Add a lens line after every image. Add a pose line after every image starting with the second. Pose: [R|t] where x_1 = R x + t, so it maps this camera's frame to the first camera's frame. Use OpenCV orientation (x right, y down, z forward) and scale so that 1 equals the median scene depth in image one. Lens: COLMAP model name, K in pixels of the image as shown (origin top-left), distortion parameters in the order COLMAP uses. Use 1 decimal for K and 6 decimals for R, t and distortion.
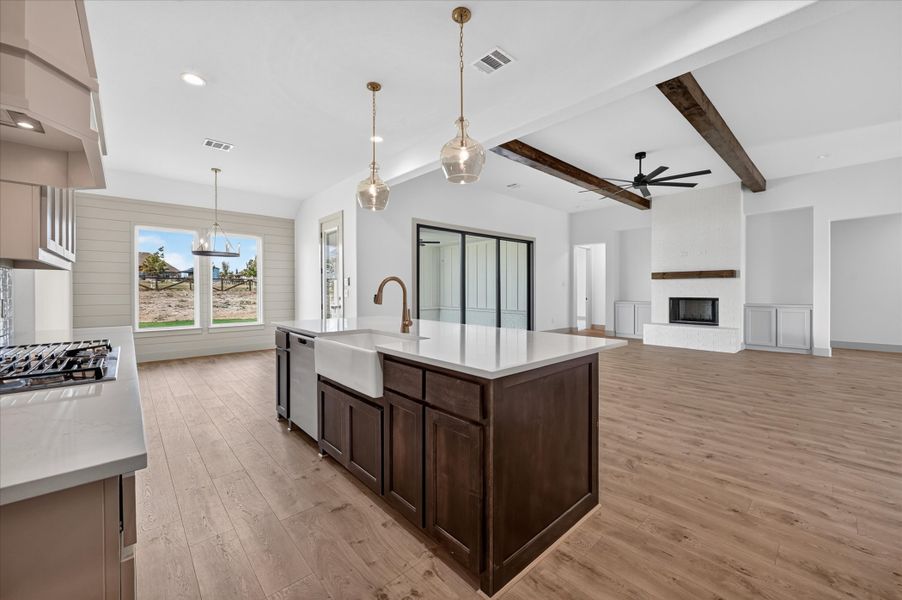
lens RADIAL K [[351.5, 0, 452.4], [0, 351.5, 292.3], [0, 0, 1]] dist [0.002200, 0.000360]
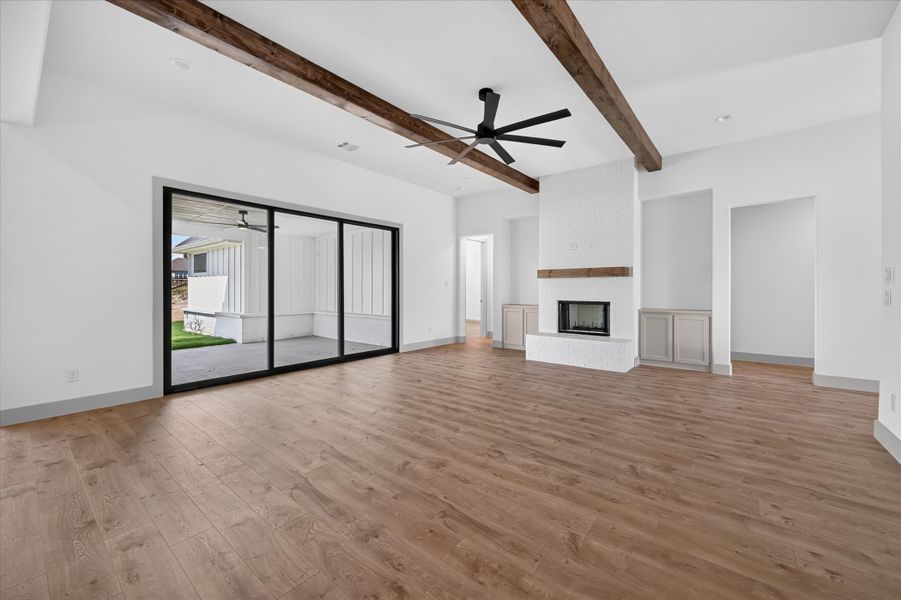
lens RADIAL K [[356.2, 0, 448.3], [0, 356.2, 291.8], [0, 0, 1]] dist [-0.003740, -0.000365]
pose [[0.989788, 0.003016, 0.142514, 0.278254], [-0.002617, 0.999992, -0.002987, -0.003347], [-0.142522, 0.002583, 0.989788, 0.252209]]
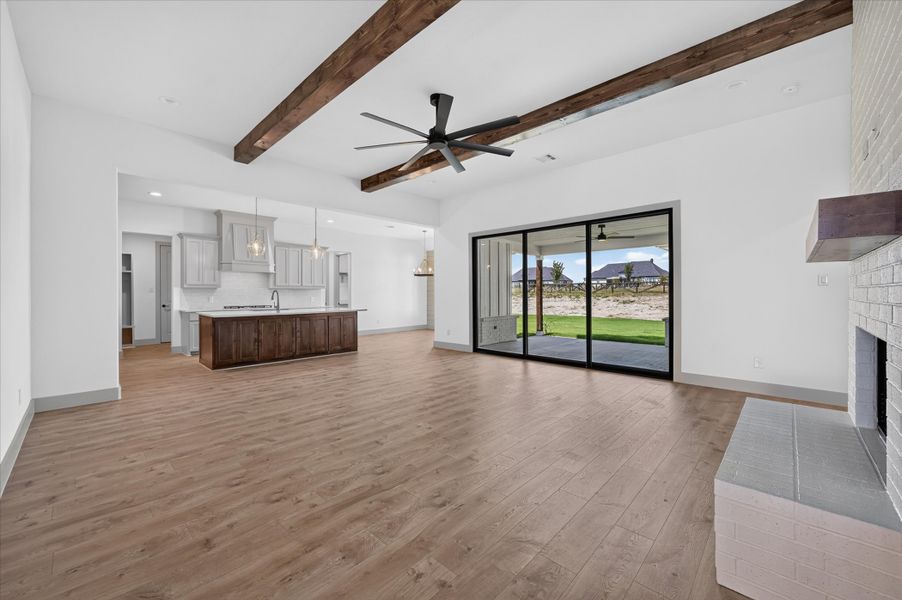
lens RADIAL K [[356.6, 0, 448.8], [0, 356.6, 291.8], [0, 0, 1]] dist [-0.003740, -0.000365]
pose [[0.063364, -0.000205, -0.997990, 0.920071], [-0.003077, 0.999995, -0.000401, -0.009479], [0.997986, 0.003097, 0.063363, 0.737268]]
